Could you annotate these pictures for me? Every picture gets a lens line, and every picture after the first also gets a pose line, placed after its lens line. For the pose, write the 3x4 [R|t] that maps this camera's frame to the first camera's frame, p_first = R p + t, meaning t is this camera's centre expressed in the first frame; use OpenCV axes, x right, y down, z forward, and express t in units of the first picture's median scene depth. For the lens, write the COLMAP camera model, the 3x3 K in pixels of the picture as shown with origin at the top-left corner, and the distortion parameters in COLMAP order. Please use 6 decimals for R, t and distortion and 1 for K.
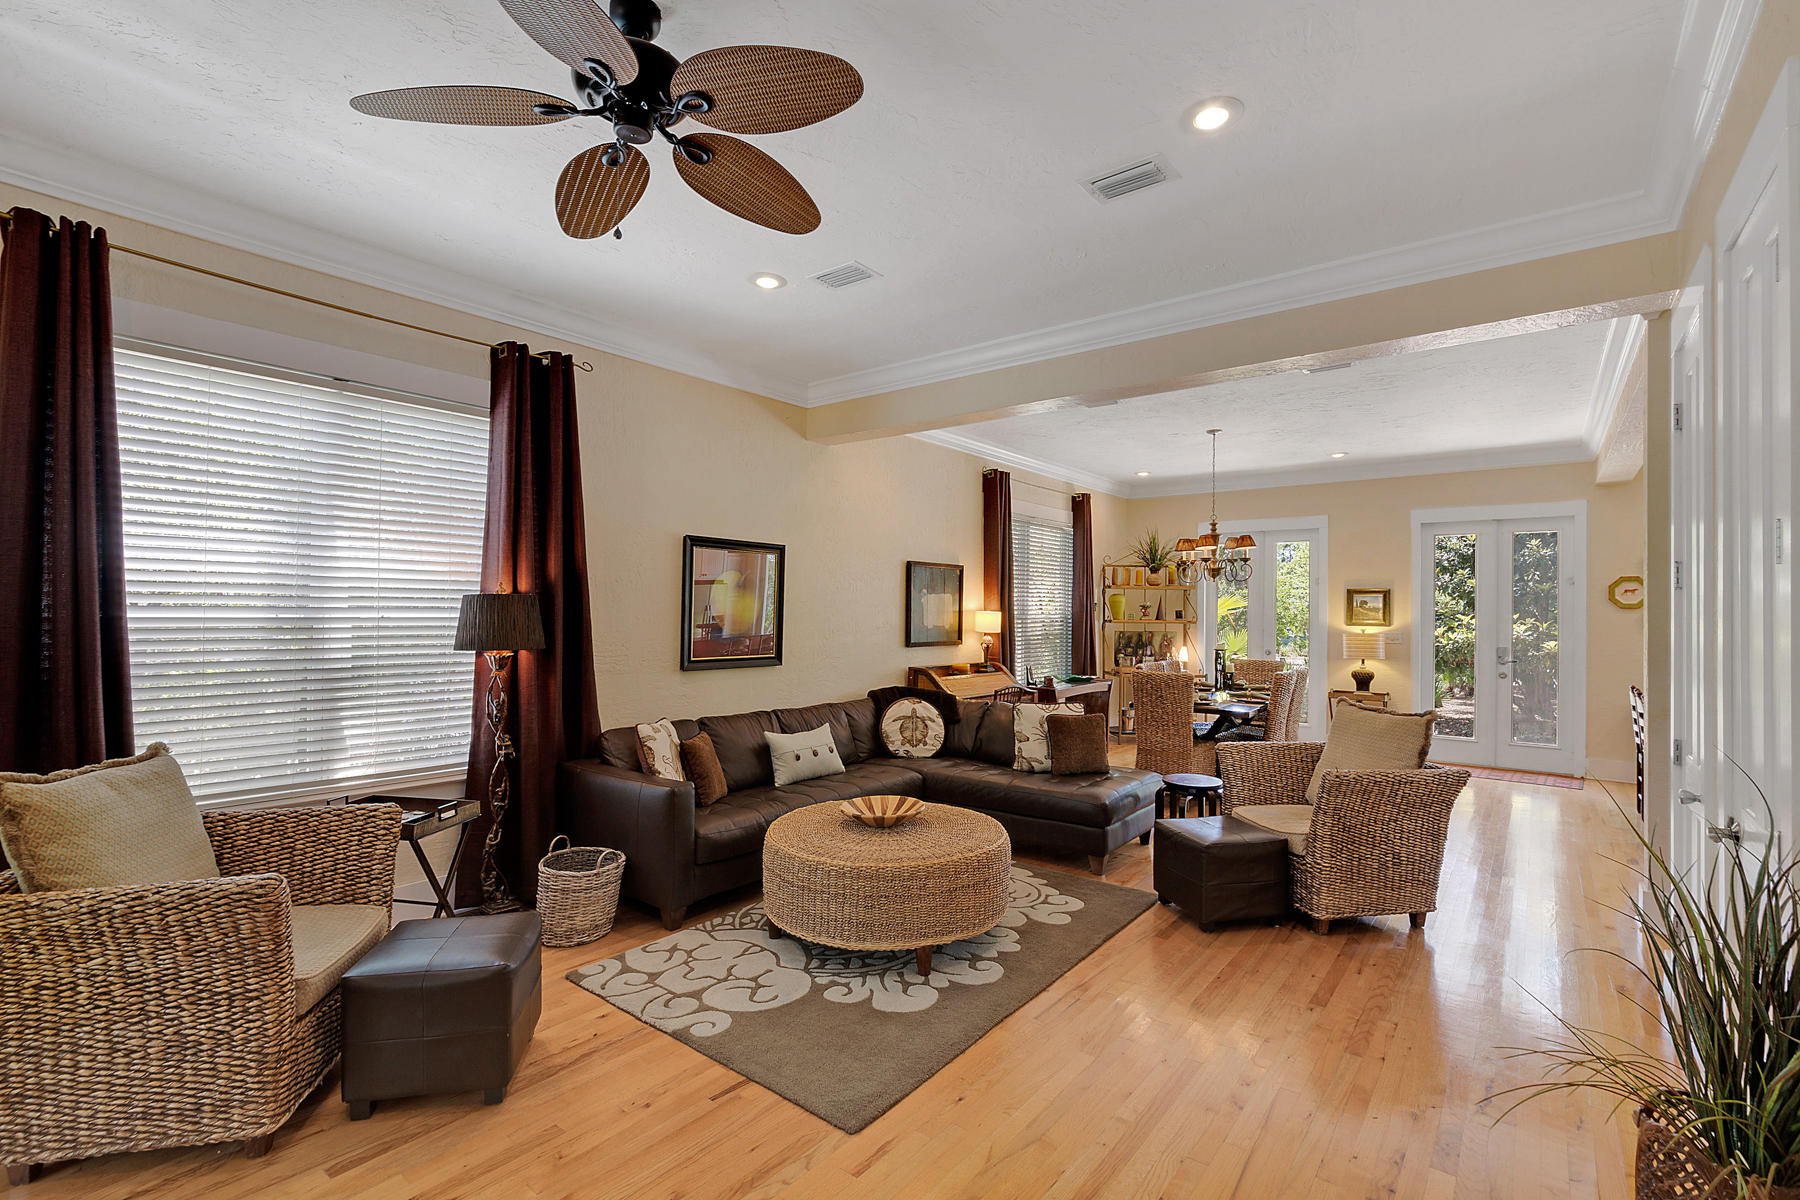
lens RADIAL K [[815.4, 0, 900.0], [0, 815.4, 600.0], [0, 0, 1]] dist [0.002535, 0.000260]
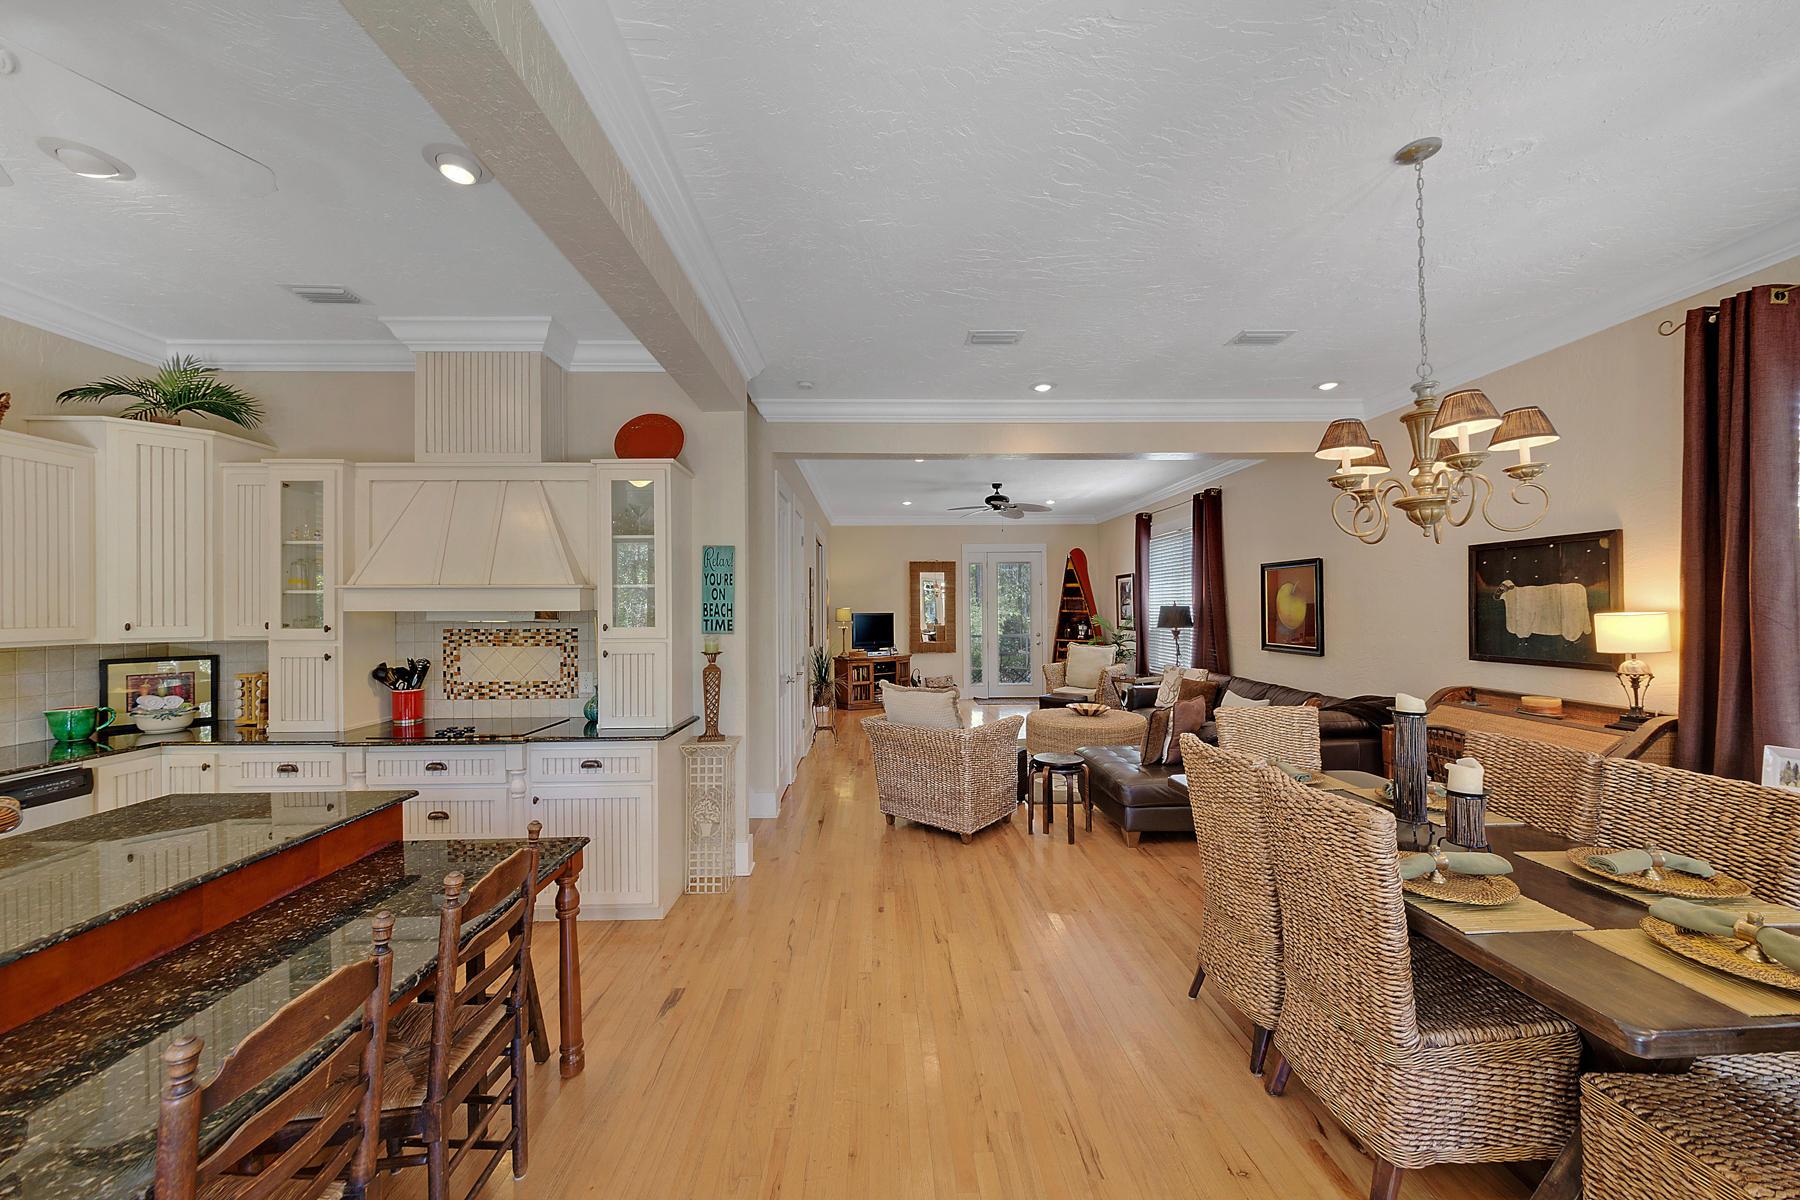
lens RADIAL K [[651.3, 0, 894.9], [0, 651.3, 586.7], [0, 0, 1]] dist [-0.017372, 0.004235]
pose [[-0.768641, -0.027207, -0.639101, 0.636115], [0.005738, 0.998762, -0.049419, 0.013353], [0.639655, -0.041652, -0.767533, 0.883978]]
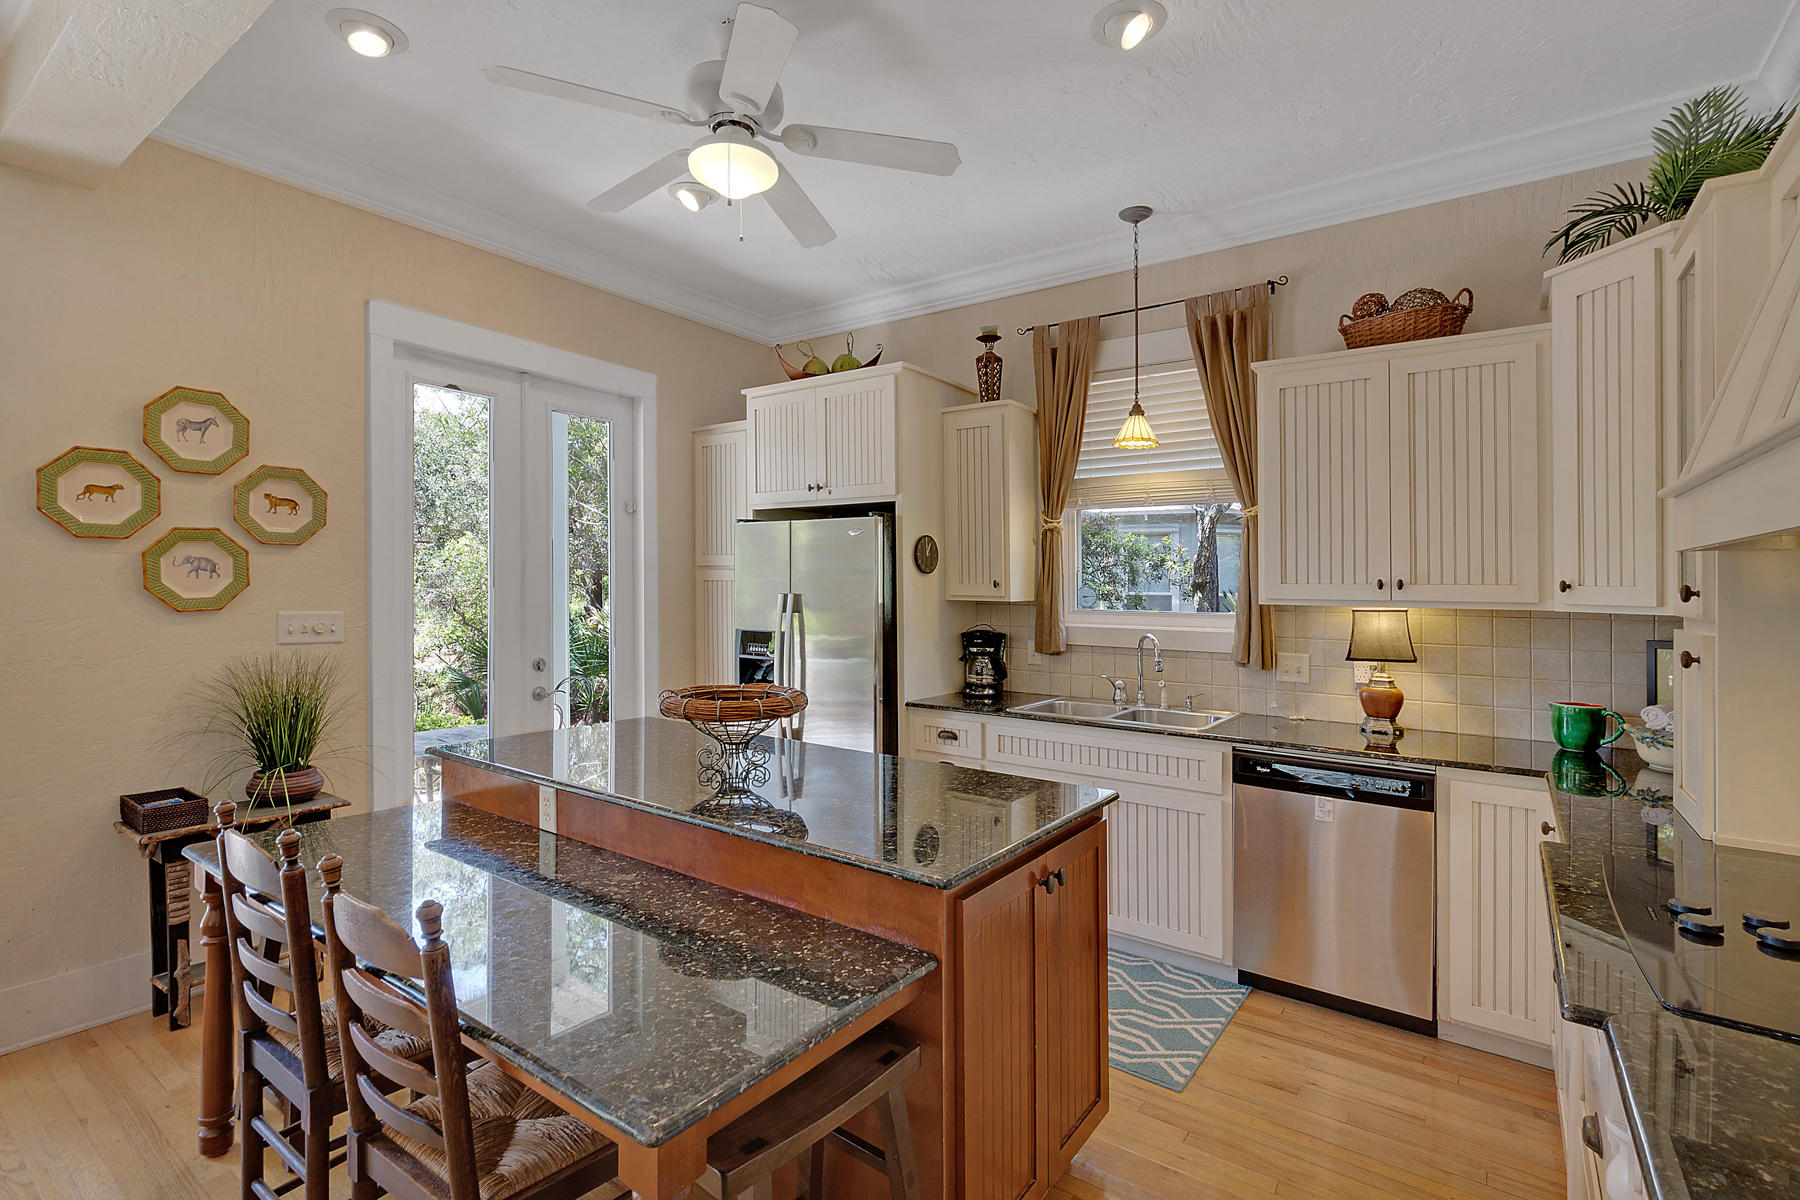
lens RADIAL K [[815.4, 0, 900.0], [0, 815.4, 600.0], [0, 0, 1]] dist [0.002535, 0.000260]
pose [[-0.045056, -0.021053, 0.998763, 0.446540], [-0.019524, 0.999606, 0.020190, 0.020834], [-0.998794, -0.018591, -0.045449, 0.575641]]
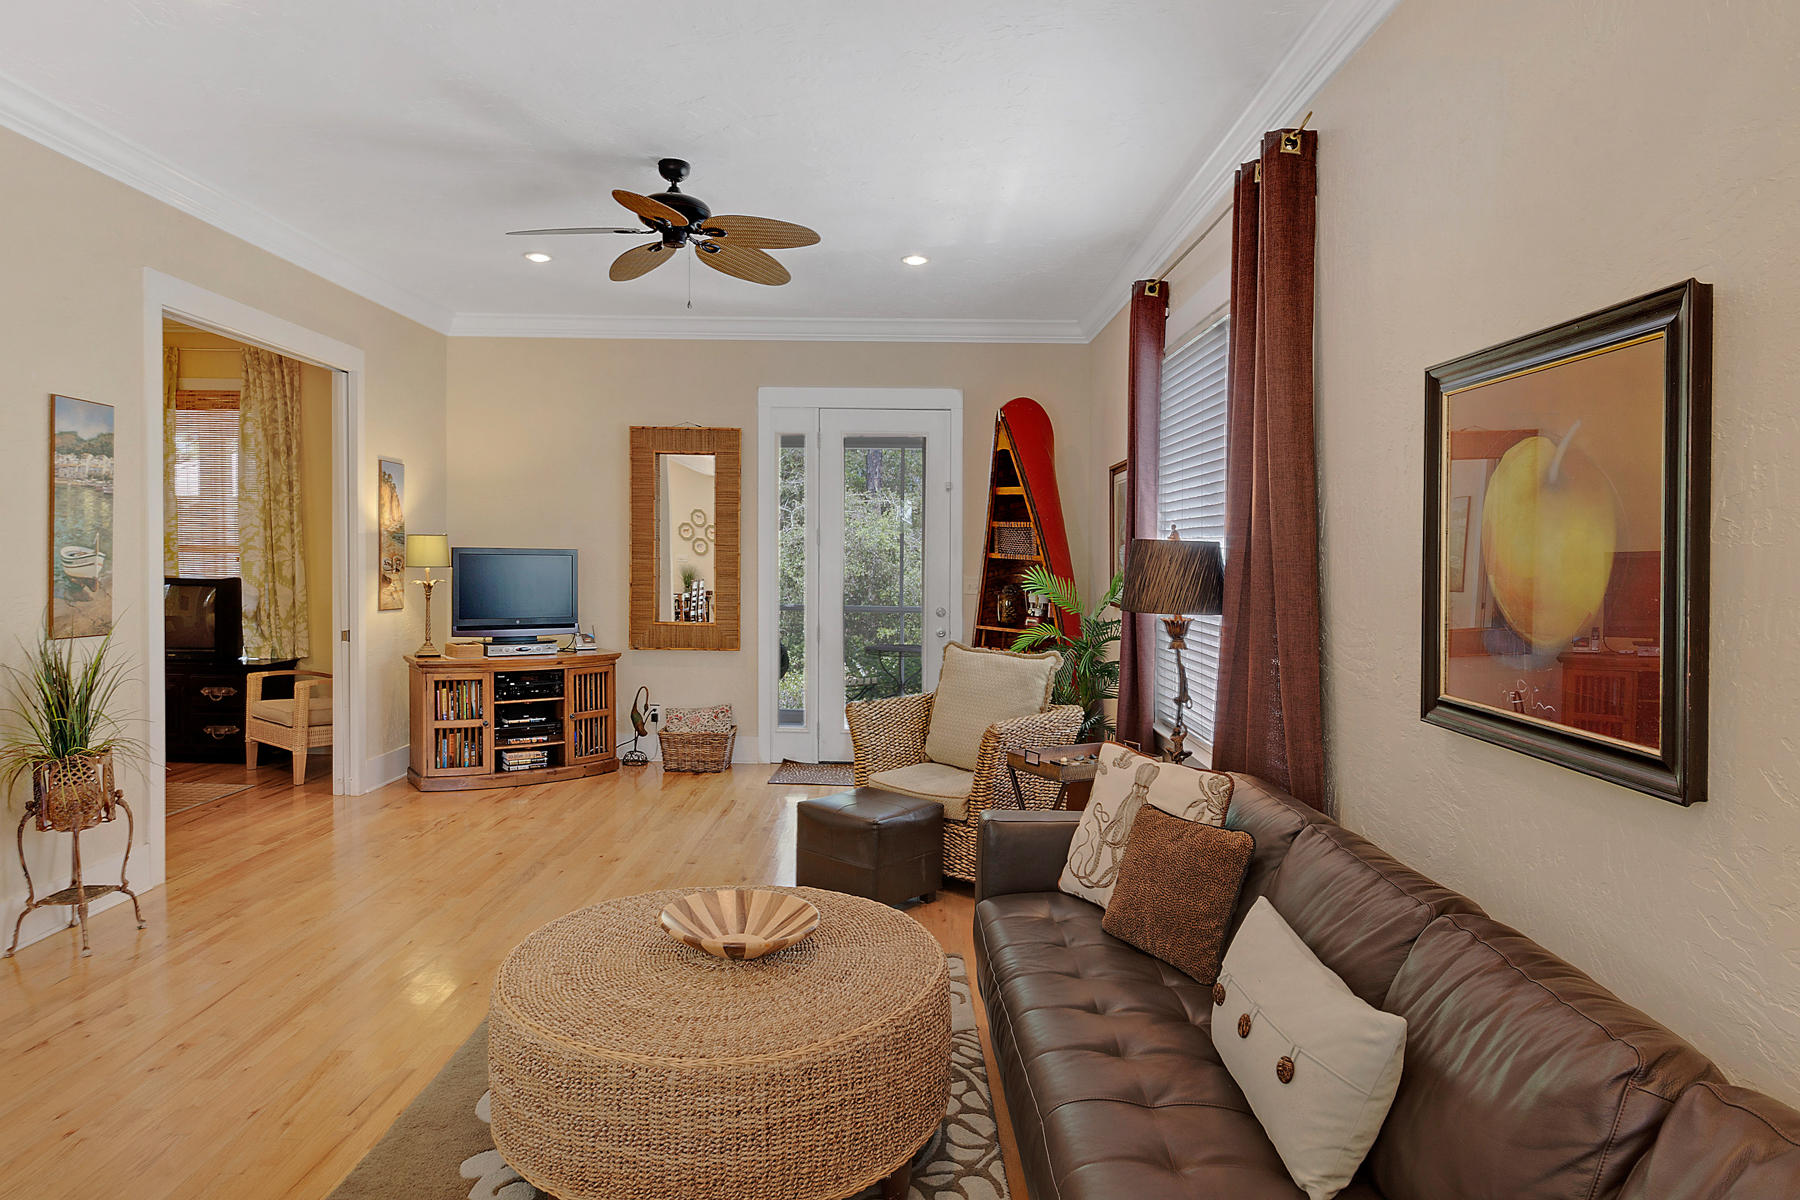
lens RADIAL K [[1047.9, 0, 890.9], [0, 1047.9, 548.1], [0, 0, 1]] dist [-0.006064, -0.002130]
pose [[-0.794007, -0.027897, -0.607268, 0.140345], [-0.019815, 0.999603, -0.020012, 0.011813], [0.607585, -0.003856, -0.794245, 0.725165]]
